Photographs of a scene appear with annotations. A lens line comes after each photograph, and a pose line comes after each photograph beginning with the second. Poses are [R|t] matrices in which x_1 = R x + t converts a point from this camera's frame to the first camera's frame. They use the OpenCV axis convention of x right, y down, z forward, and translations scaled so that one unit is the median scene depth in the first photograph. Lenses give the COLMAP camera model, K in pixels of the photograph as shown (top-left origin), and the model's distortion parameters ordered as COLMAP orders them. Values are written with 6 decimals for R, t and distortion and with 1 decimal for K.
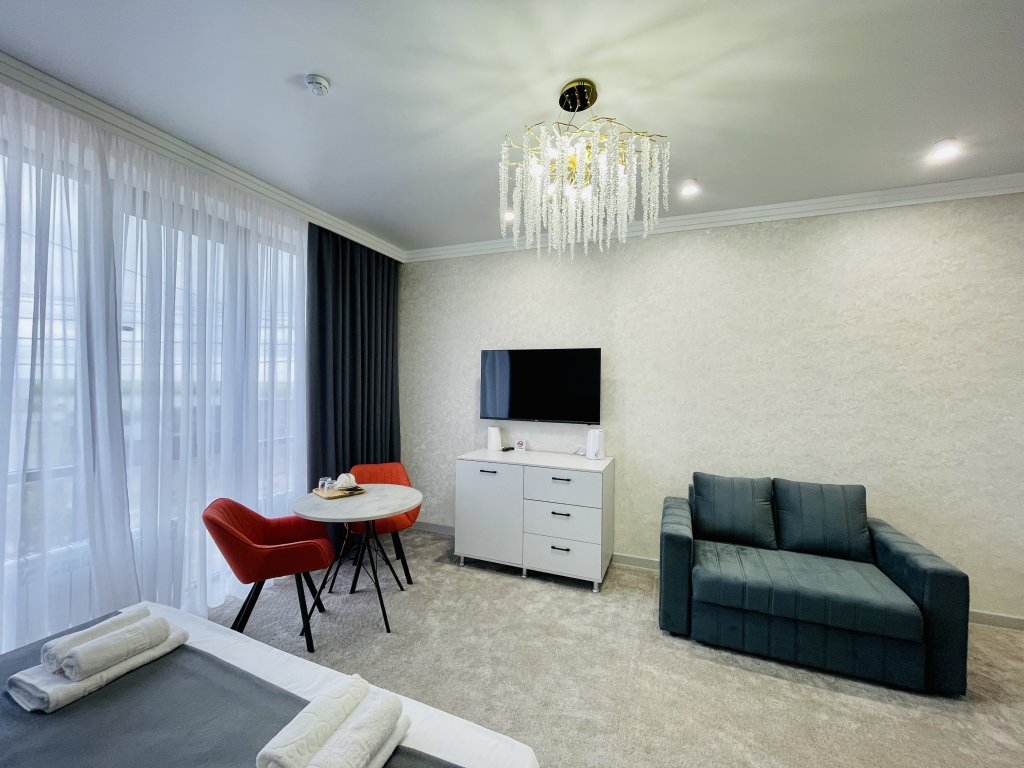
lens RADIAL K [[416.2, 0, 512.0], [0, 416.2, 384.0], [0, 0, 1]] dist [0.000516, 0.010145]
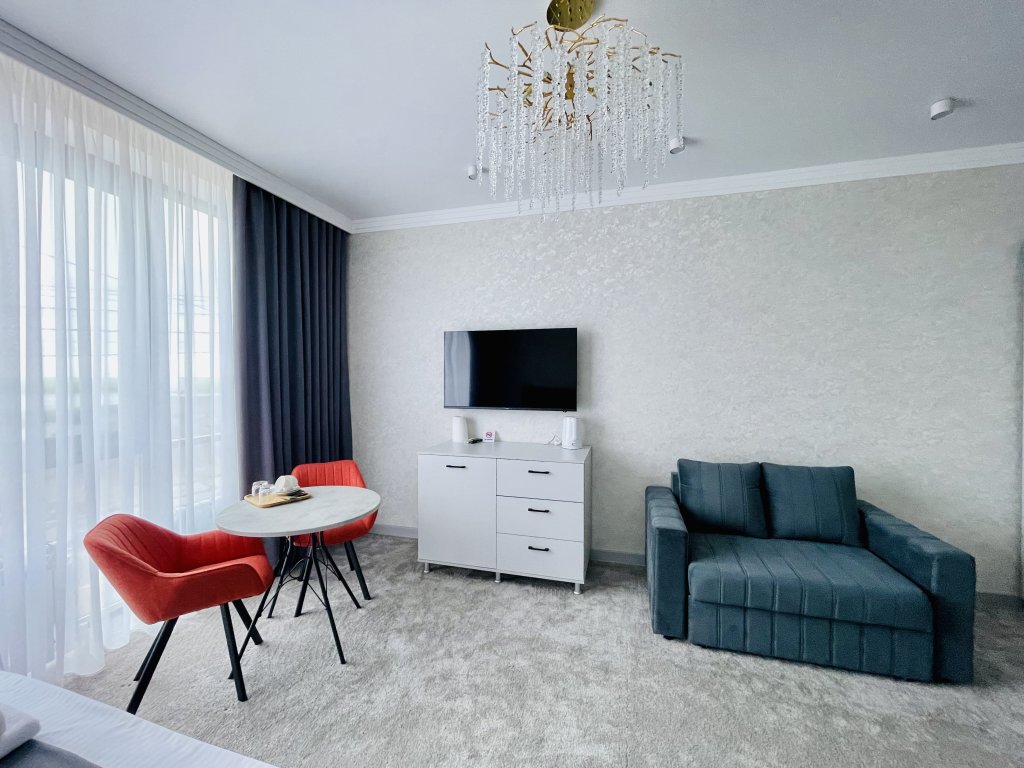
lens RADIAL K [[416.2, 0, 512.0], [0, 416.2, 384.0], [0, 0, 1]] dist [0.000516, 0.010145]
pose [[0.993646, -0.015588, 0.111463, -0.038463], [0.013376, 0.999699, 0.020569, 0.019467], [-0.111750, -0.018947, 0.993556, 0.122335]]
